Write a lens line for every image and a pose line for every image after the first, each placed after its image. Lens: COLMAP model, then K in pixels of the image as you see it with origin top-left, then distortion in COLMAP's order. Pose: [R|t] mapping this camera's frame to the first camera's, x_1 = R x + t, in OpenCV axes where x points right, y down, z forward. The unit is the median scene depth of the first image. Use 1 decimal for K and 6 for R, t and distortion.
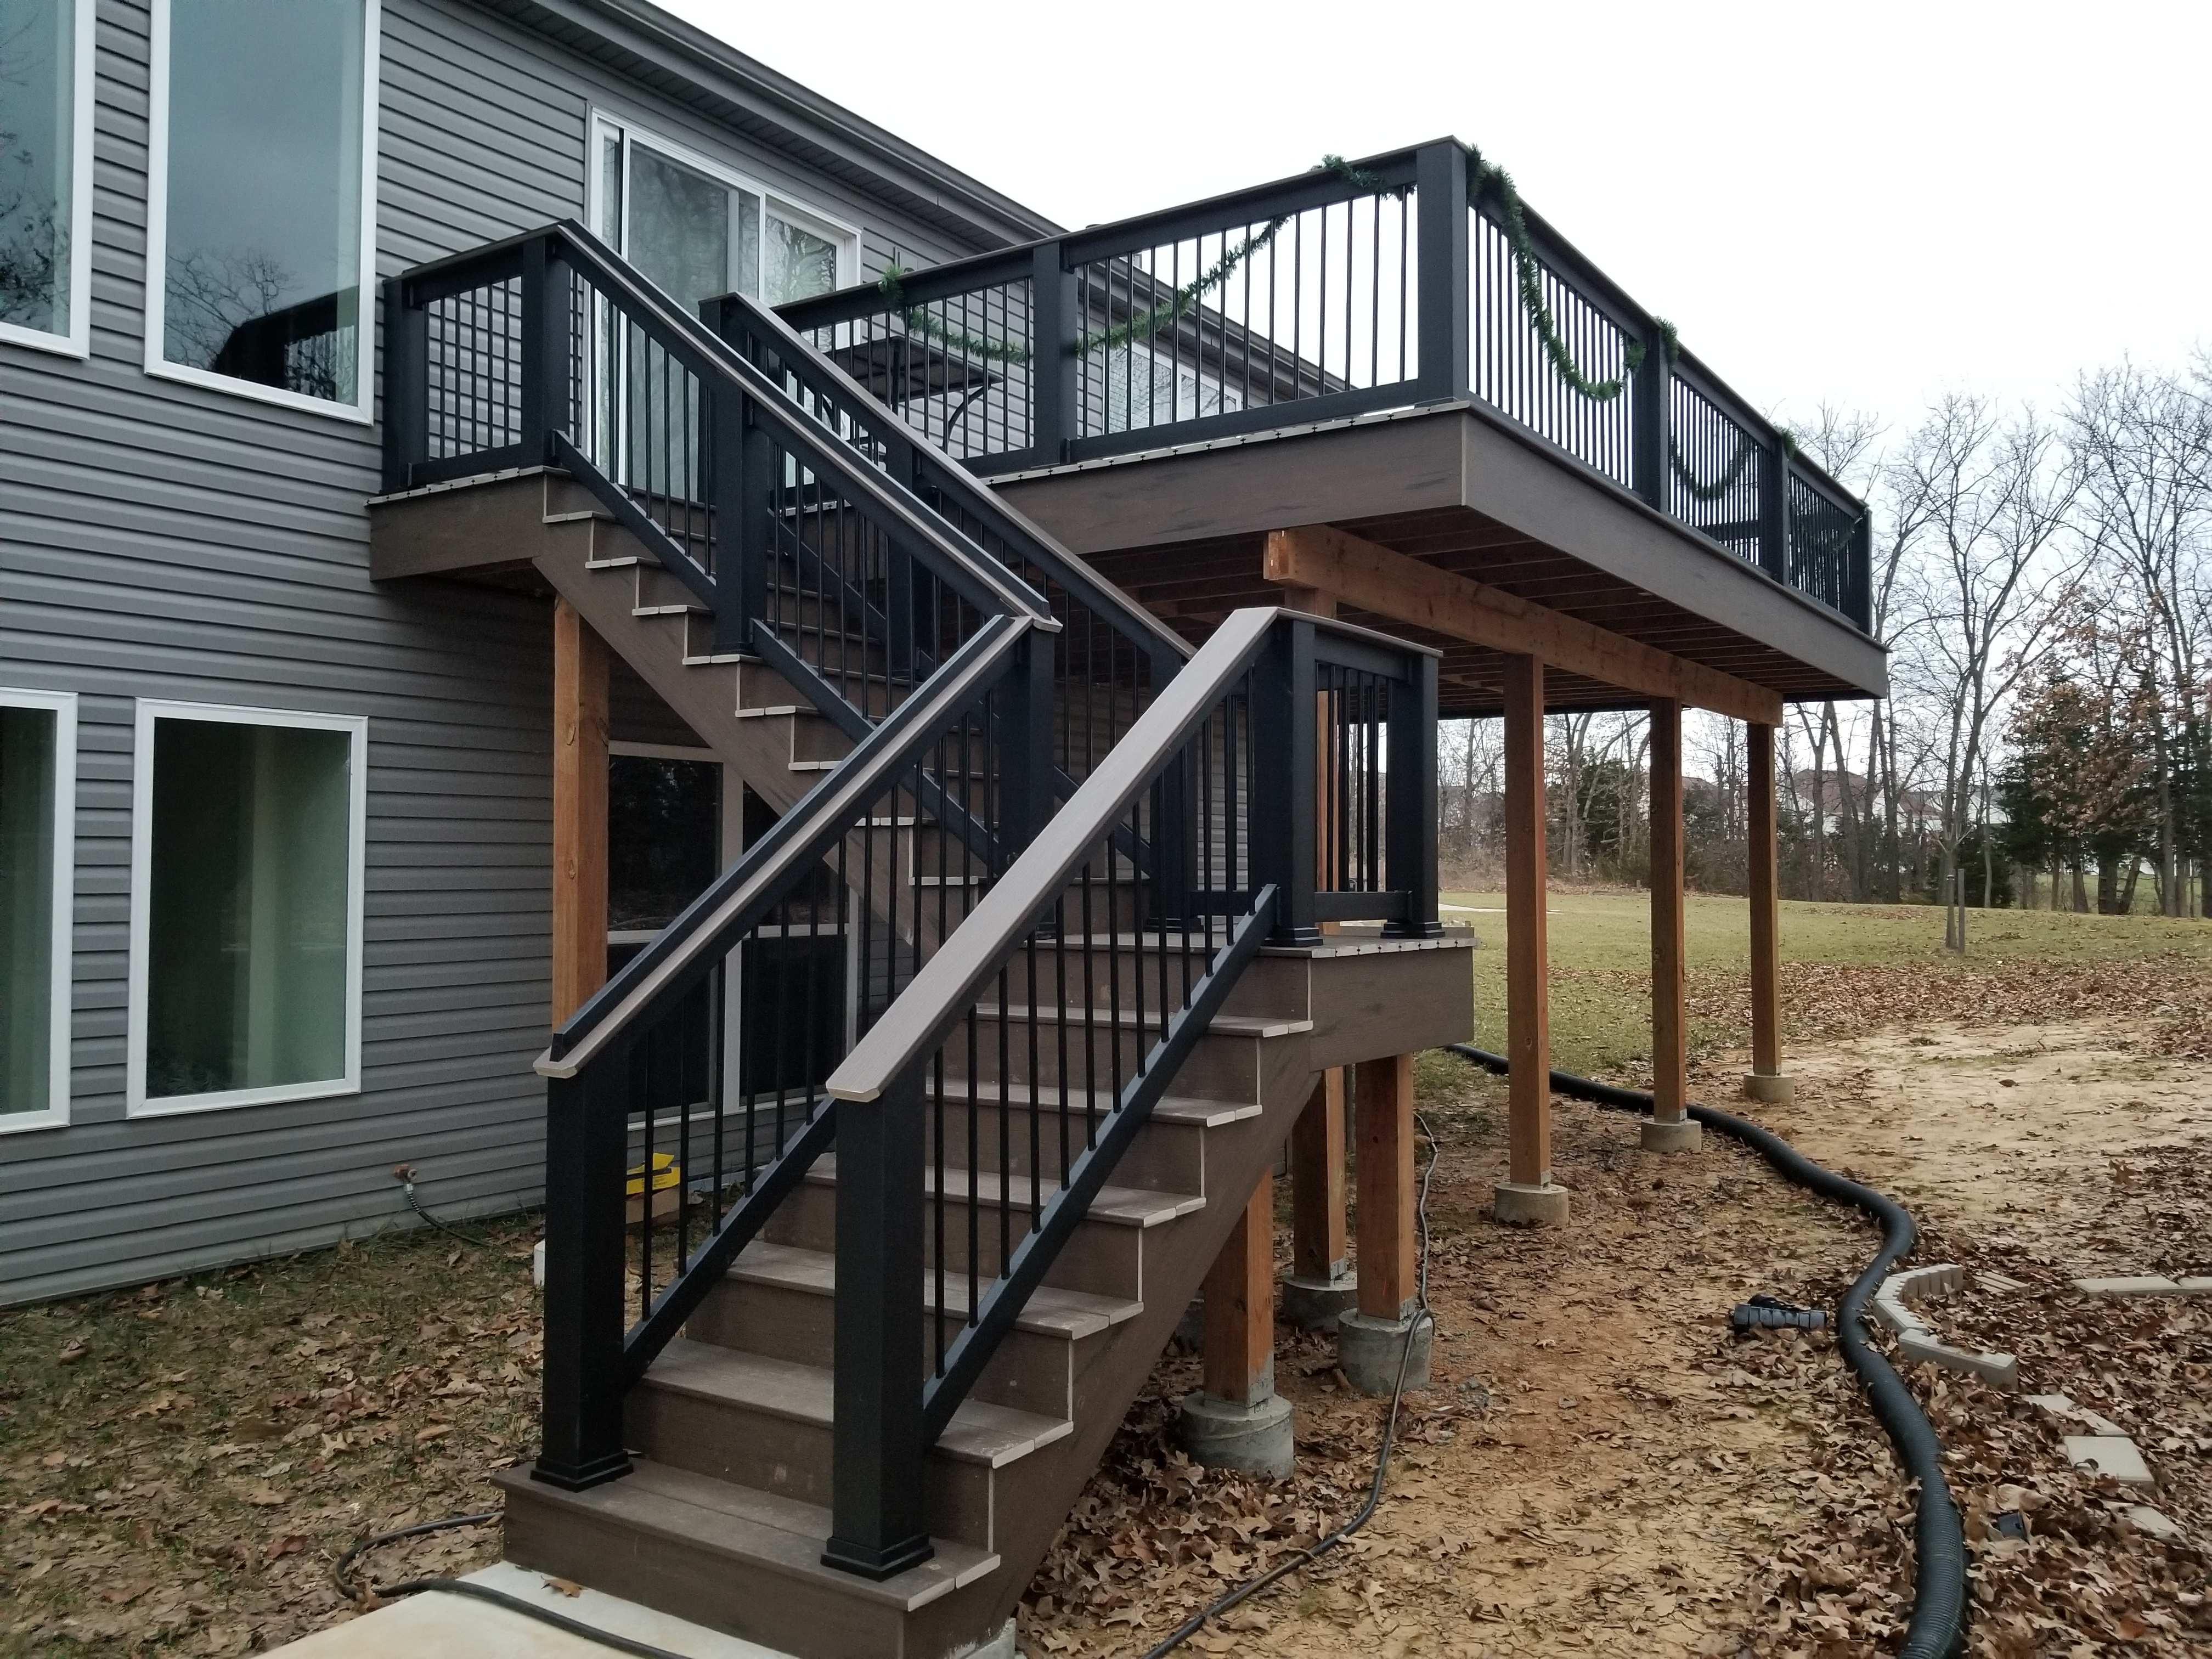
lens RADIAL K [[1735.4, 0, 1101.5], [0, 1735.4, 839.5], [0, 0, 1]] dist [0.051039, -0.086535]
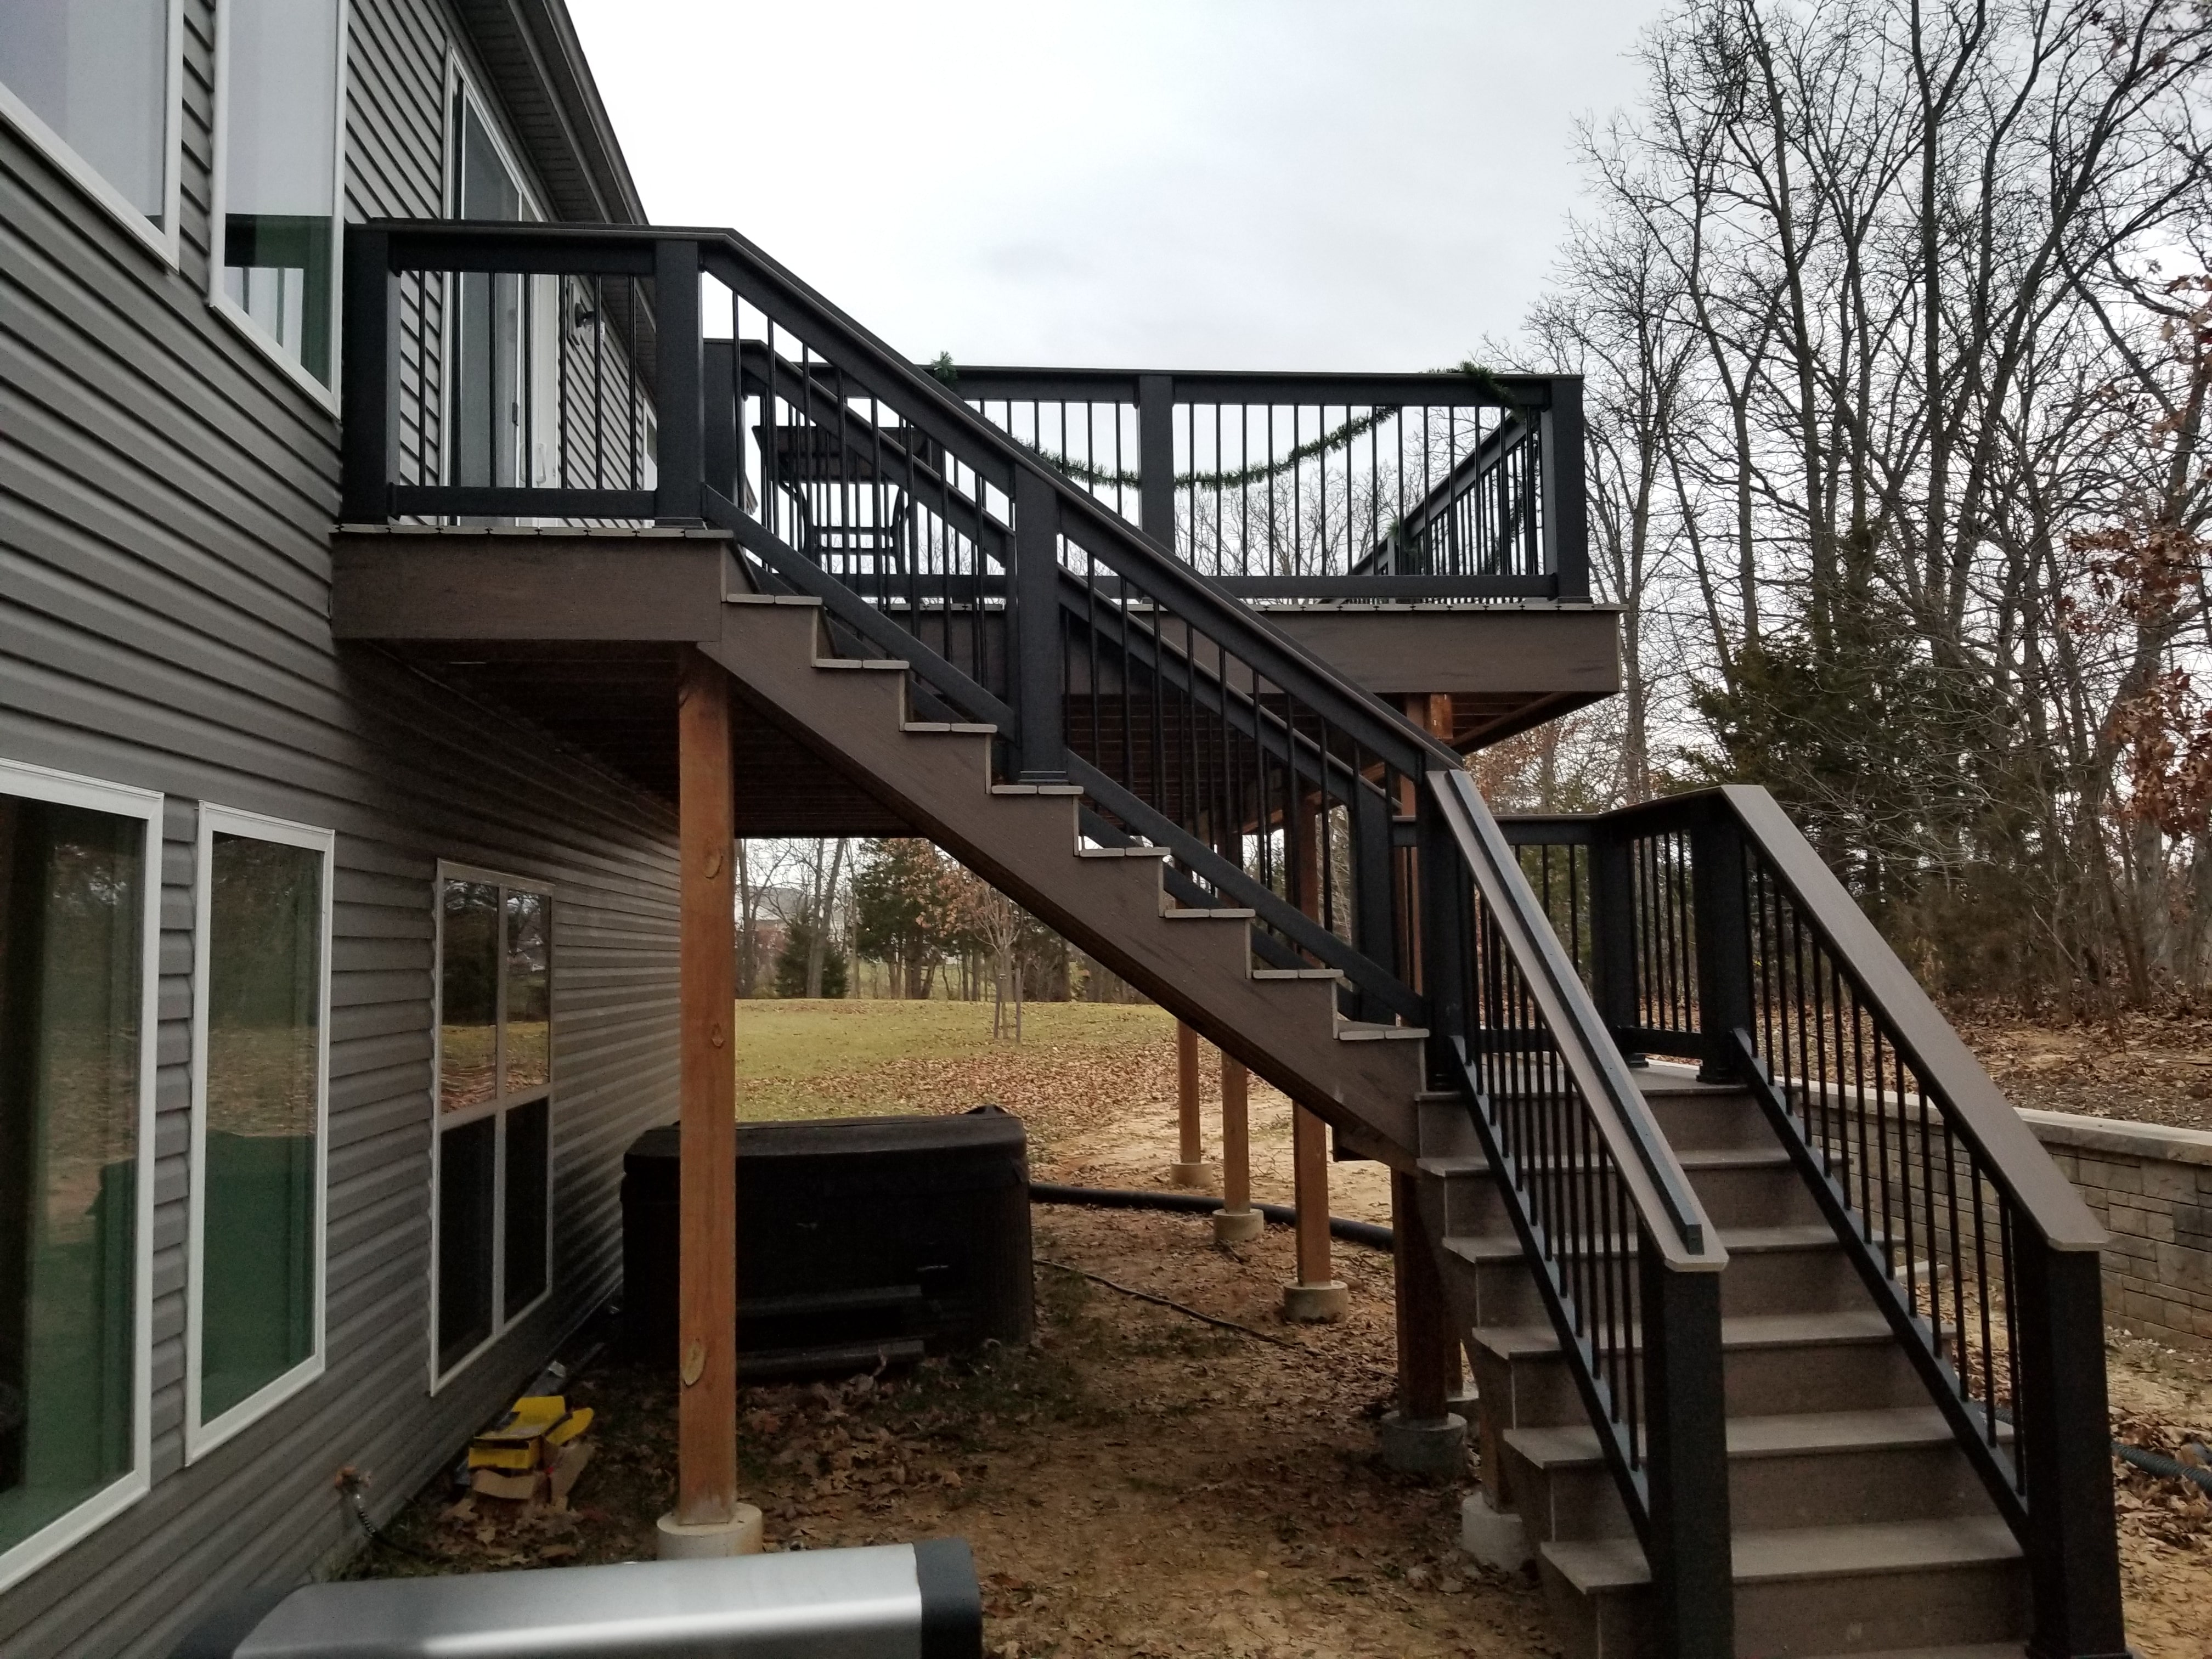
lens RADIAL K [[1735.4, 0, 1114.0], [0, 1735.4, 821.0], [0, 0, 1]] dist [0.051039, -0.086535]
pose [[0.761334, 0.032548, 0.647542, -0.642310], [0.010190, 0.998015, -0.062145, -0.026956], [-0.648280, 0.053911, 0.759491, 0.257276]]
